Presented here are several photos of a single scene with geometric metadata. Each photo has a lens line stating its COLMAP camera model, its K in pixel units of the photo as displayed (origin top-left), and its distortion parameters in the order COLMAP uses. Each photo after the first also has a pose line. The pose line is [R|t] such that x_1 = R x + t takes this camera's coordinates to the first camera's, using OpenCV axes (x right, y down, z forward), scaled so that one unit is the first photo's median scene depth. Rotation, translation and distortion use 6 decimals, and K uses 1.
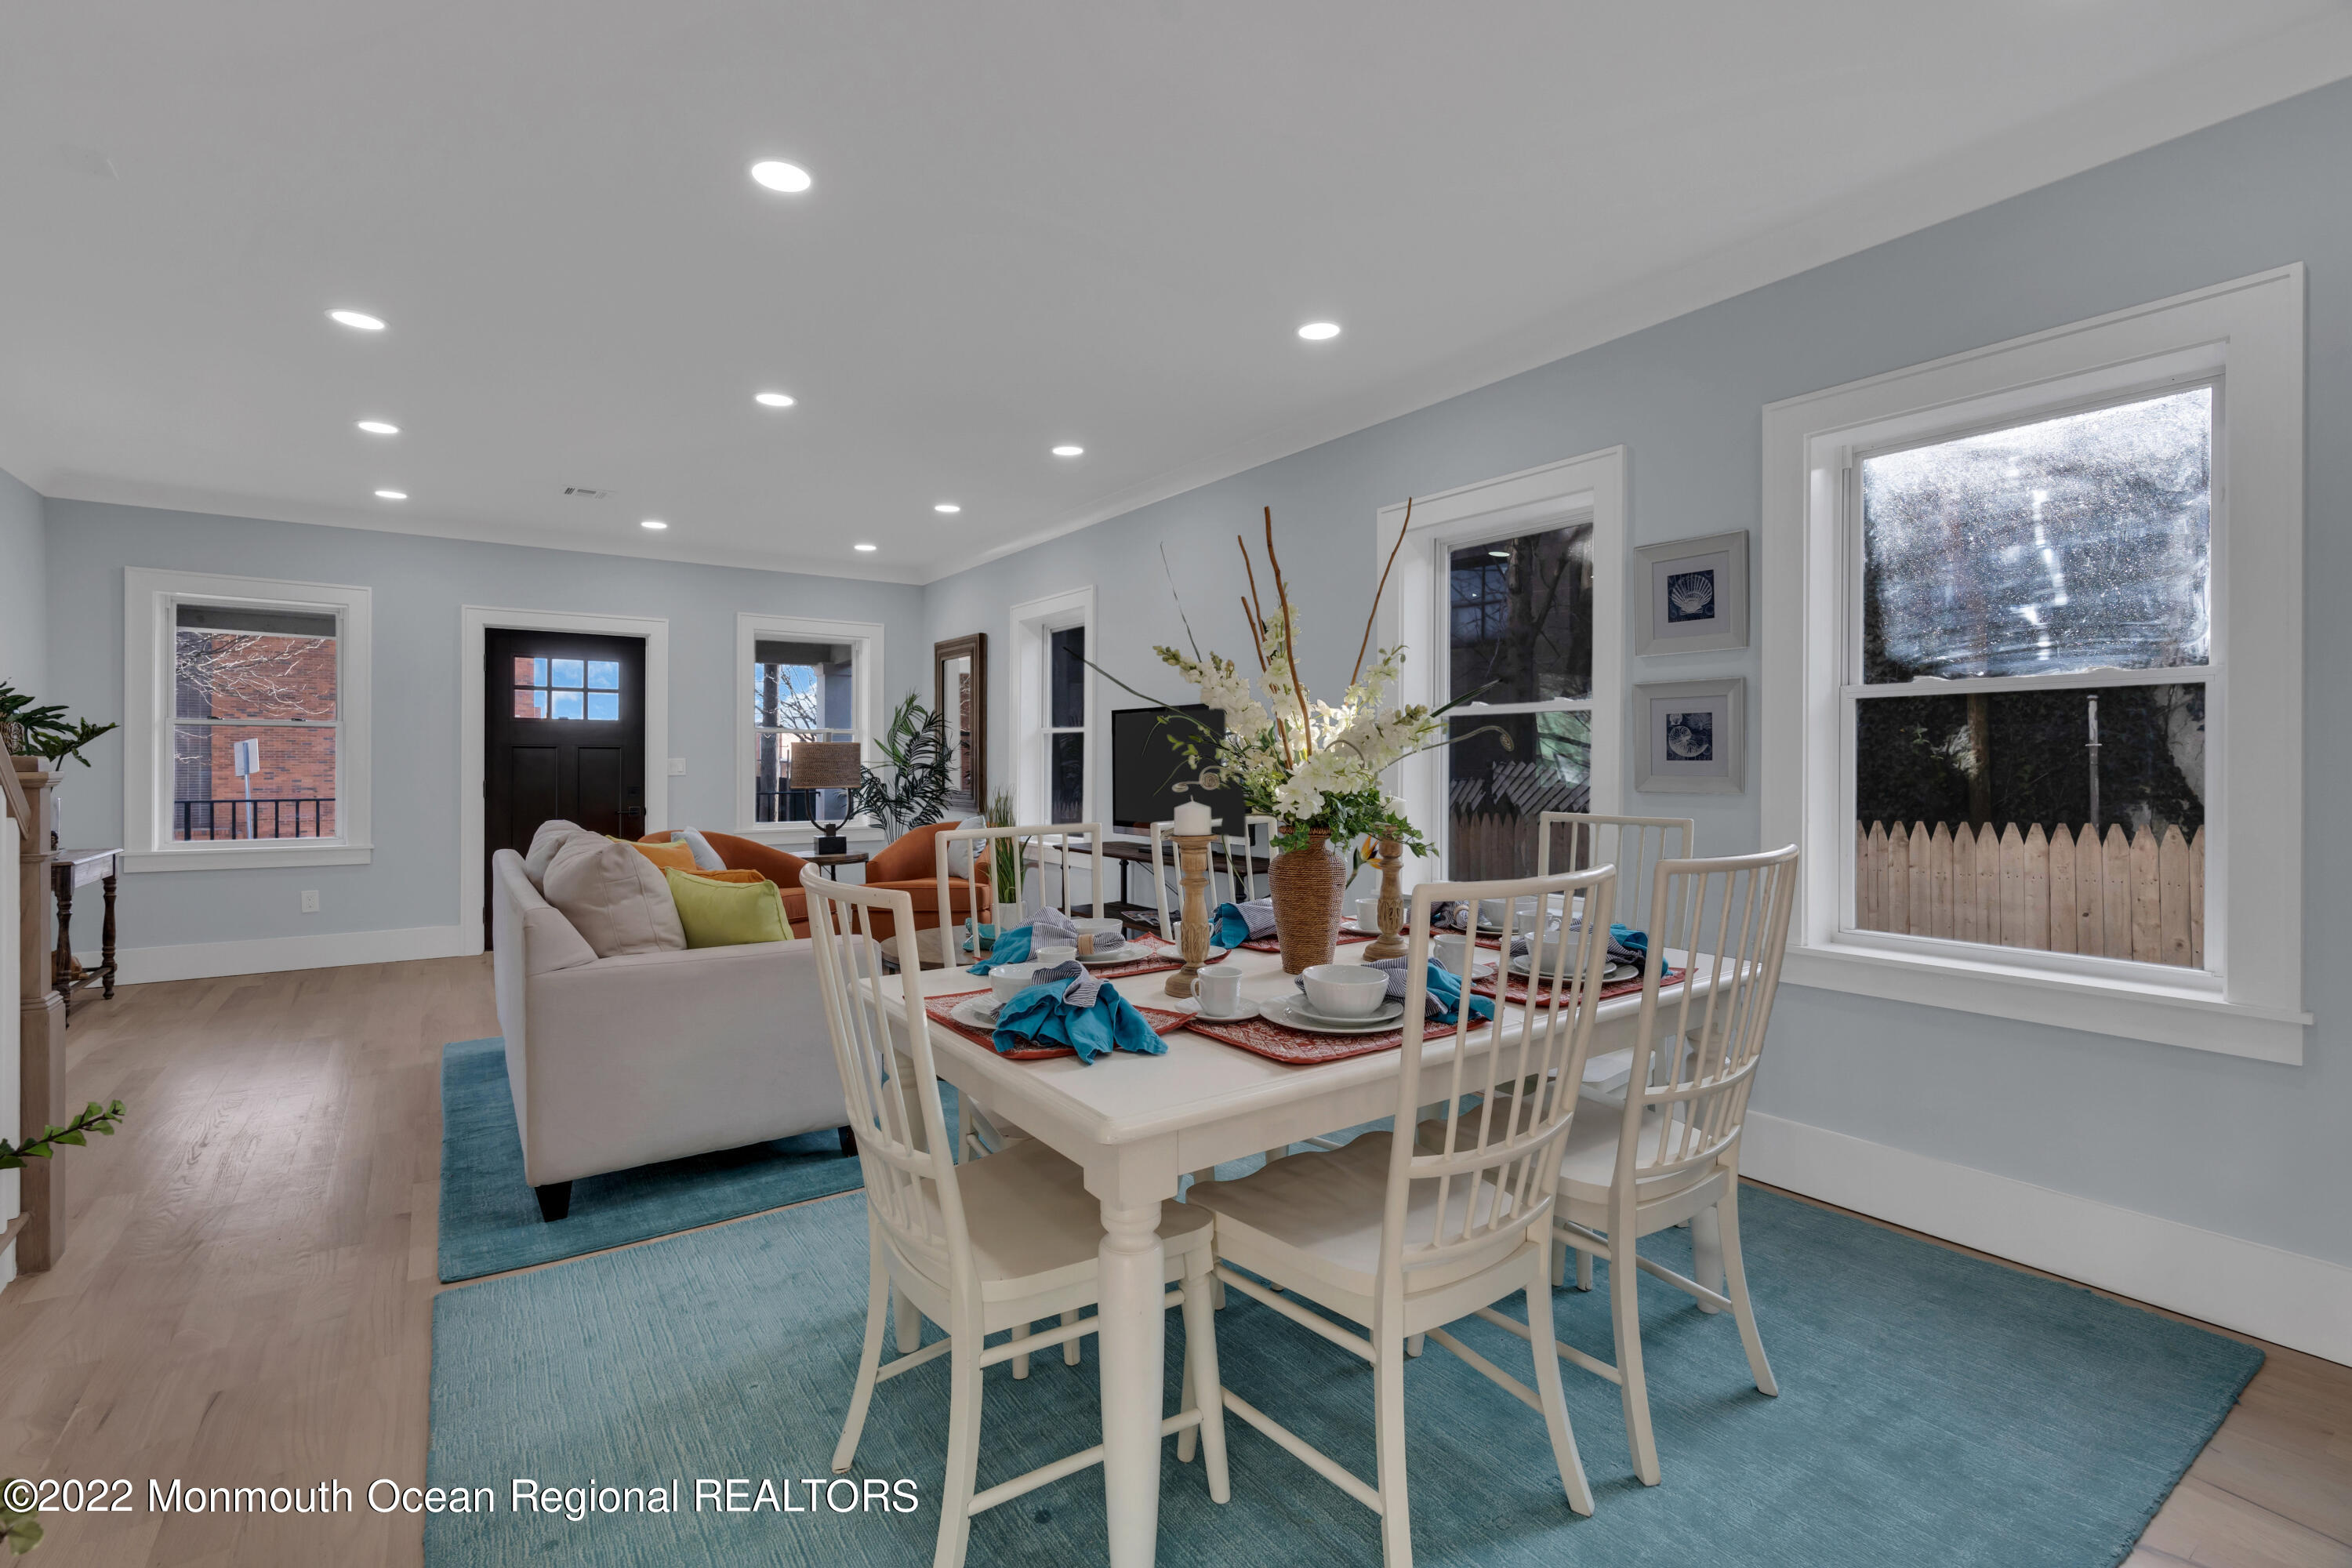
lens RADIAL K [[1076.8, 0, 1161.7], [0, 1076.8, 769.2], [0, 0, 1]] dist [0.001050, 0.000327]
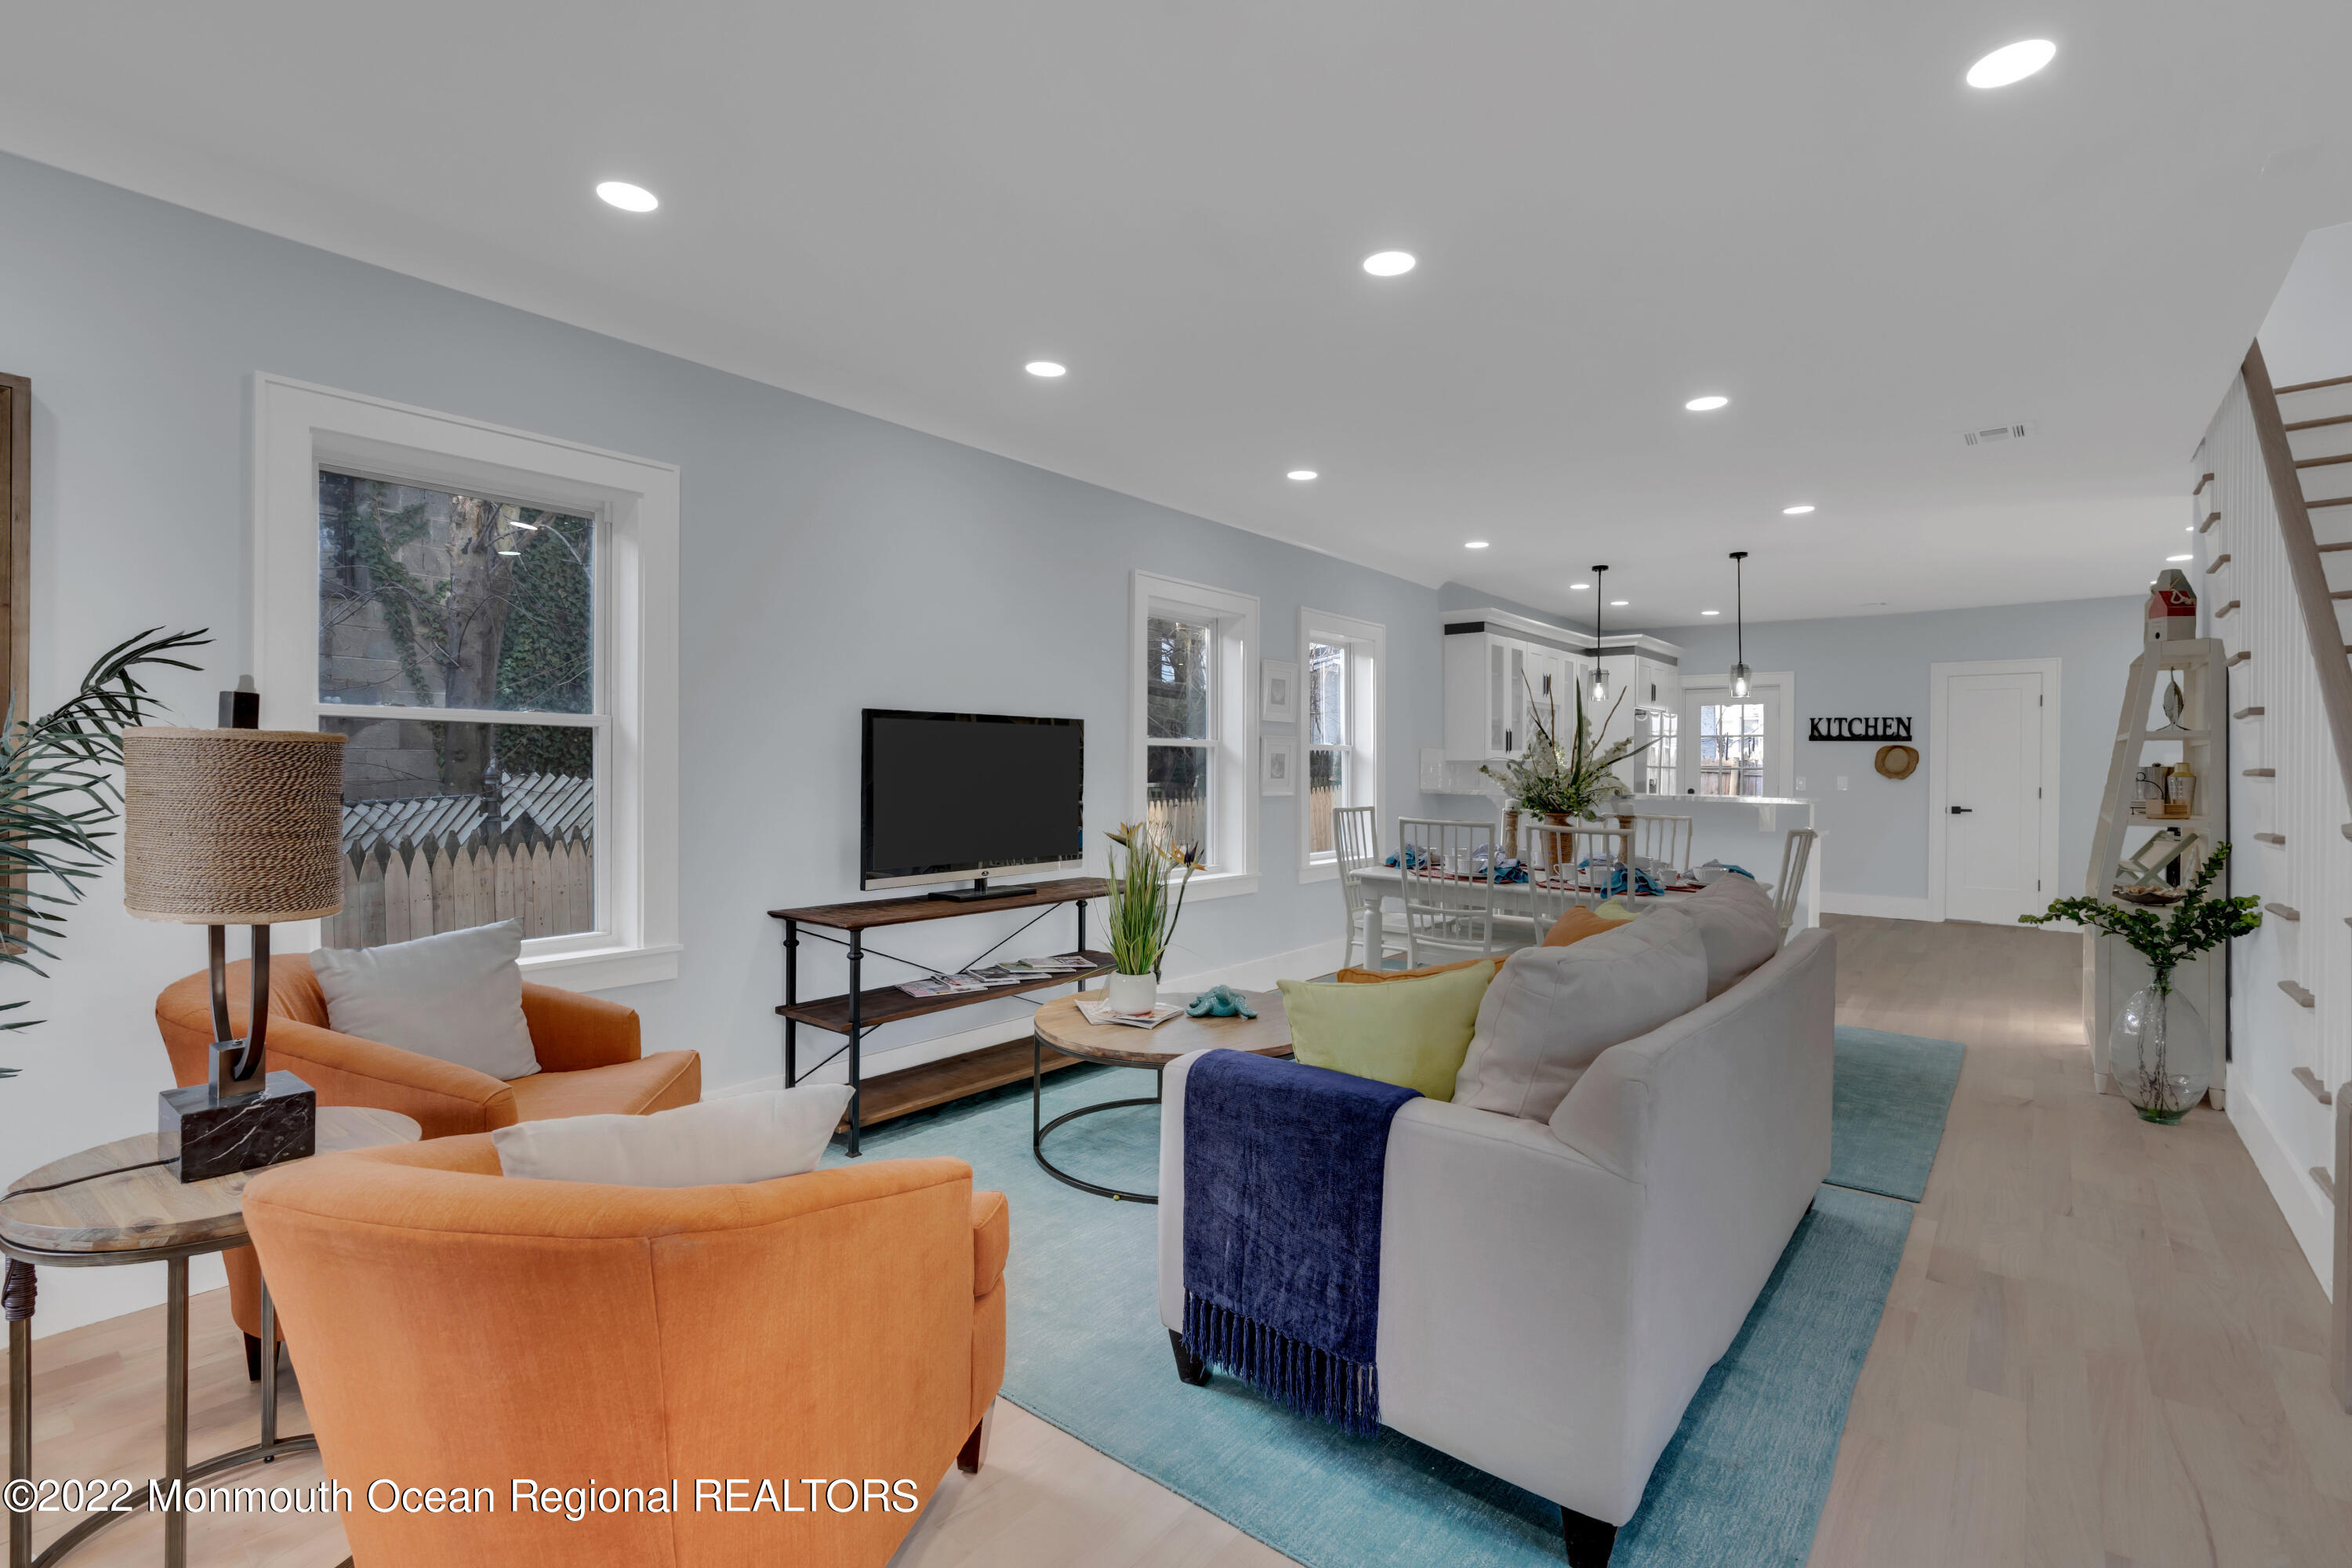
lens RADIAL K [[1071.8, 0, 1165.6], [0, 1071.8, 778.3], [0, 0, 1]] dist [-0.002858, 0.000055]
pose [[-0.300487, -0.010543, 0.953728, -0.648568], [-0.002103, 0.999944, 0.010391, -0.015847], [-0.953783, 0.001117, -0.300493, 0.899685]]
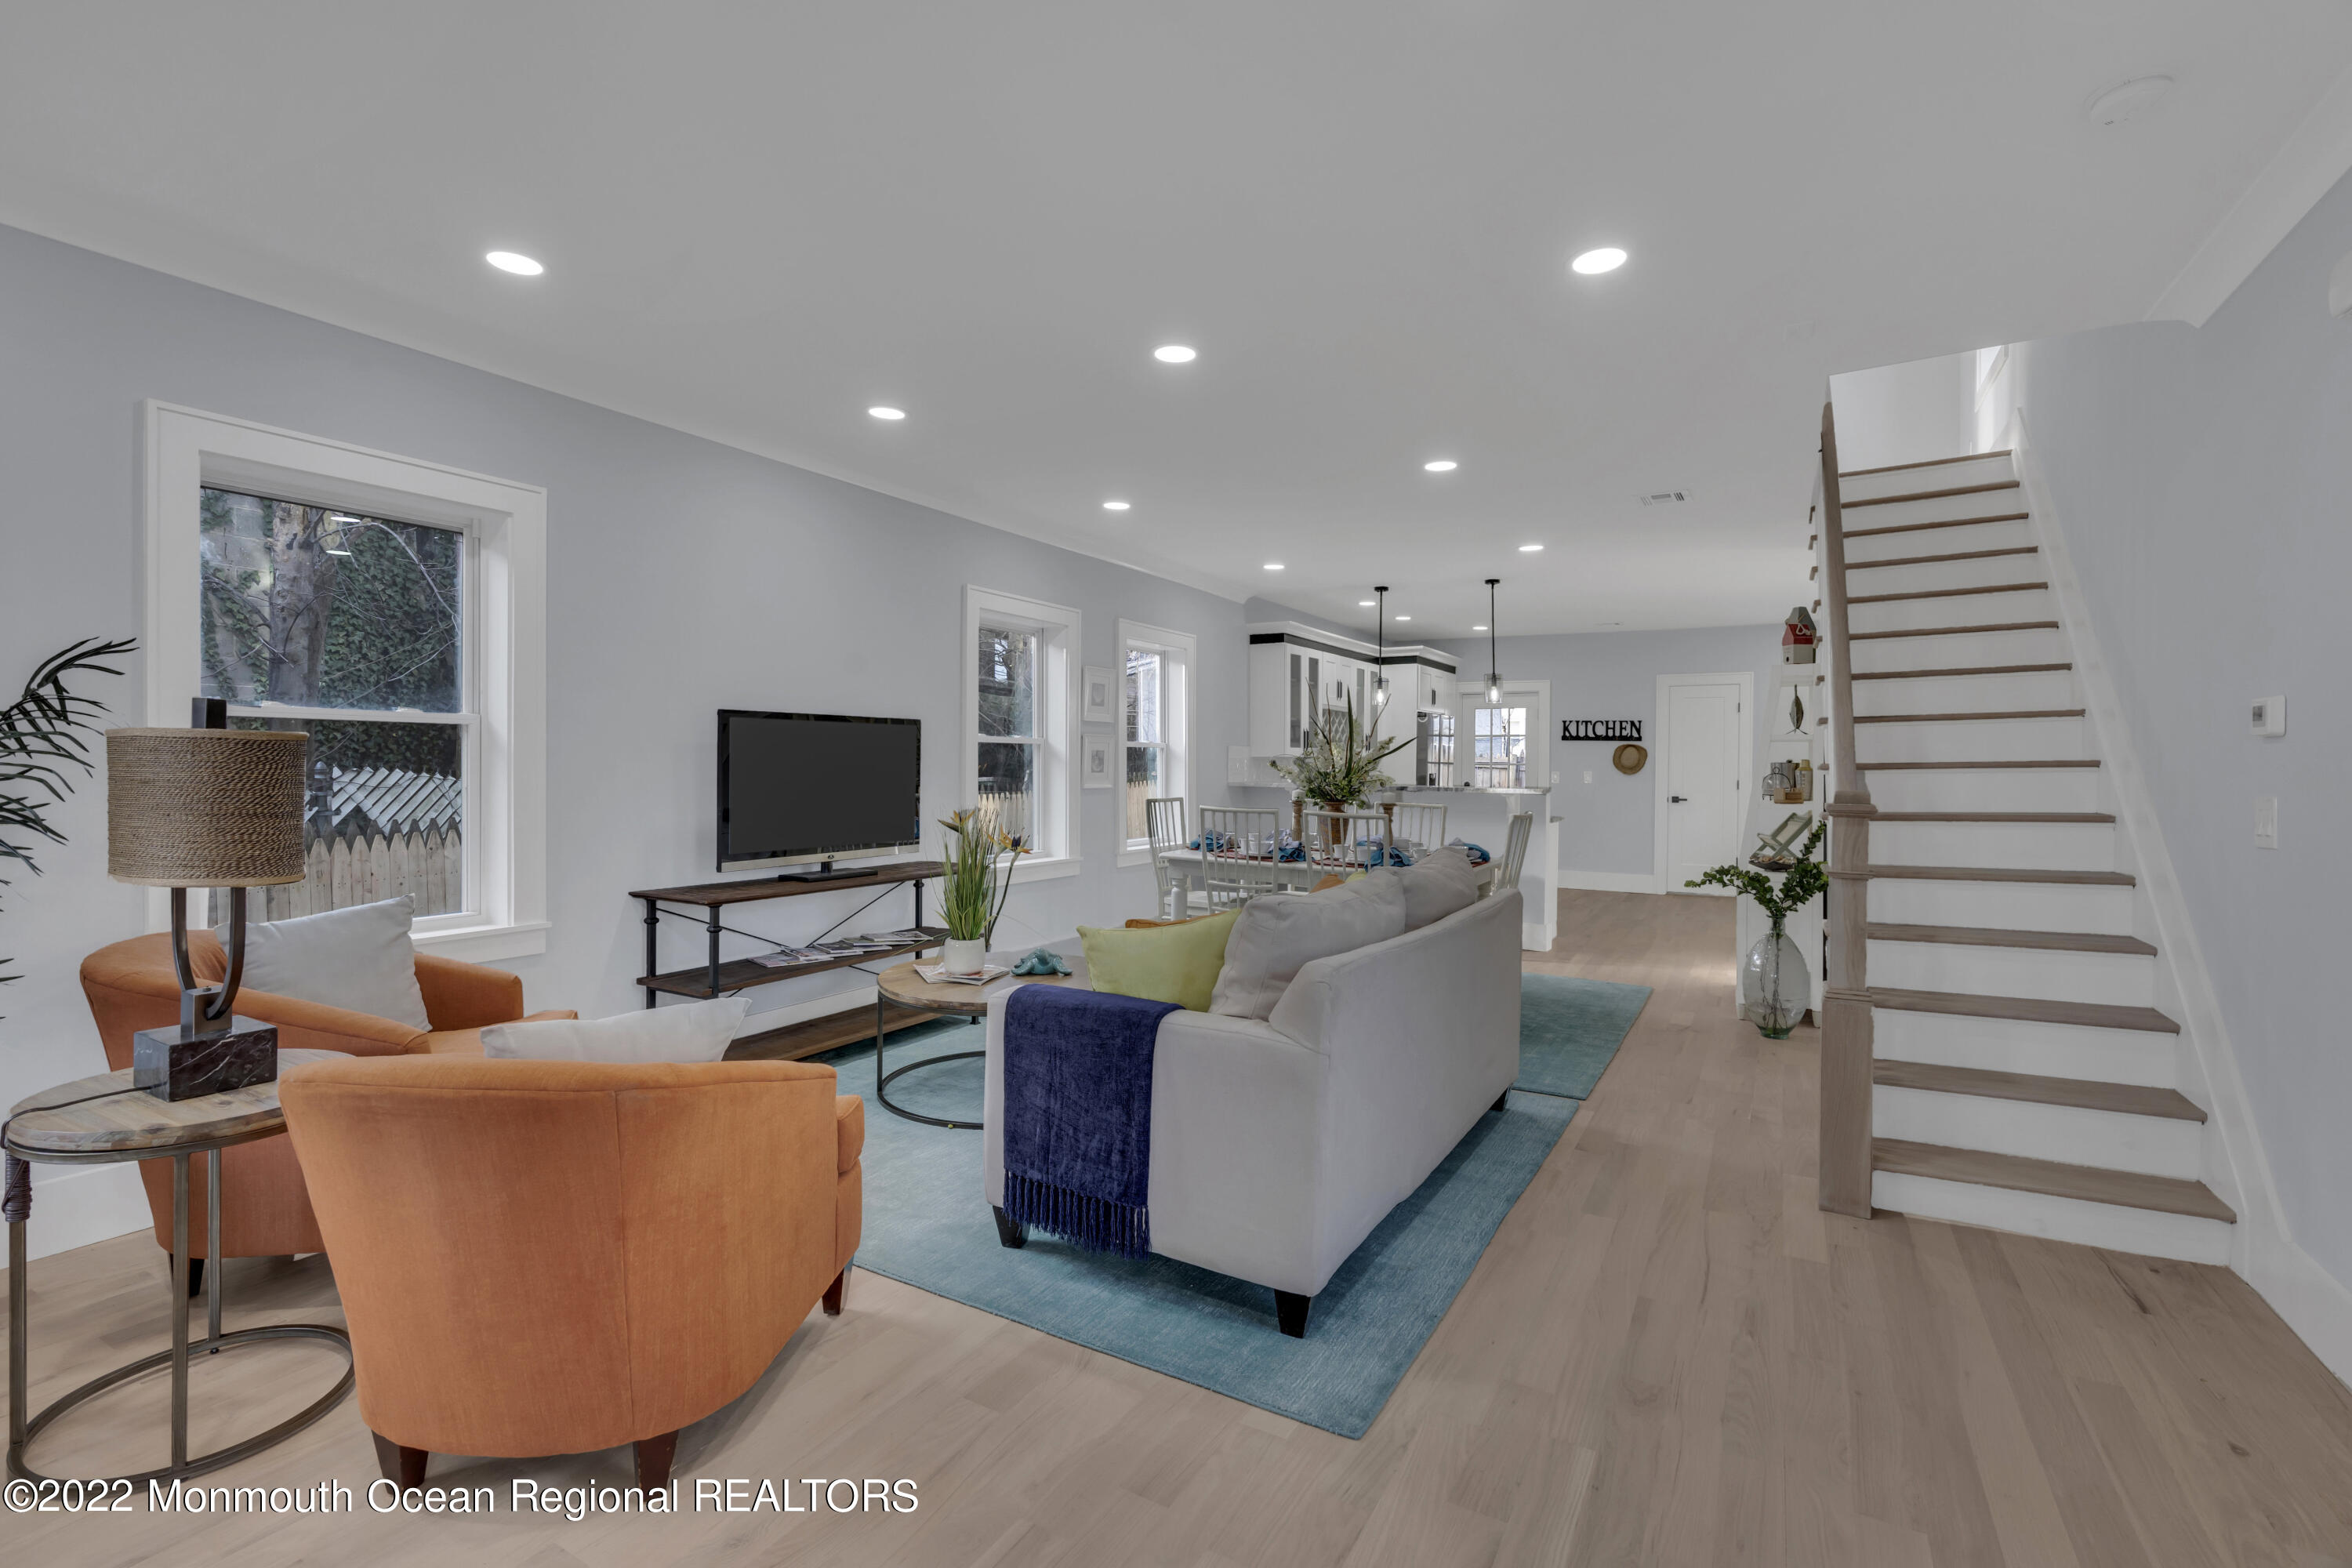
lens RADIAL K [[1071.8, 0, 1165.6], [0, 1071.8, 778.3], [0, 0, 1]] dist [-0.002858, 0.000055]
pose [[-0.441222, -0.013668, 0.897294, -0.747531], [-0.002922, 0.999901, 0.013794, -0.015304], [-0.897393, 0.003465, -0.441218, 0.925380]]
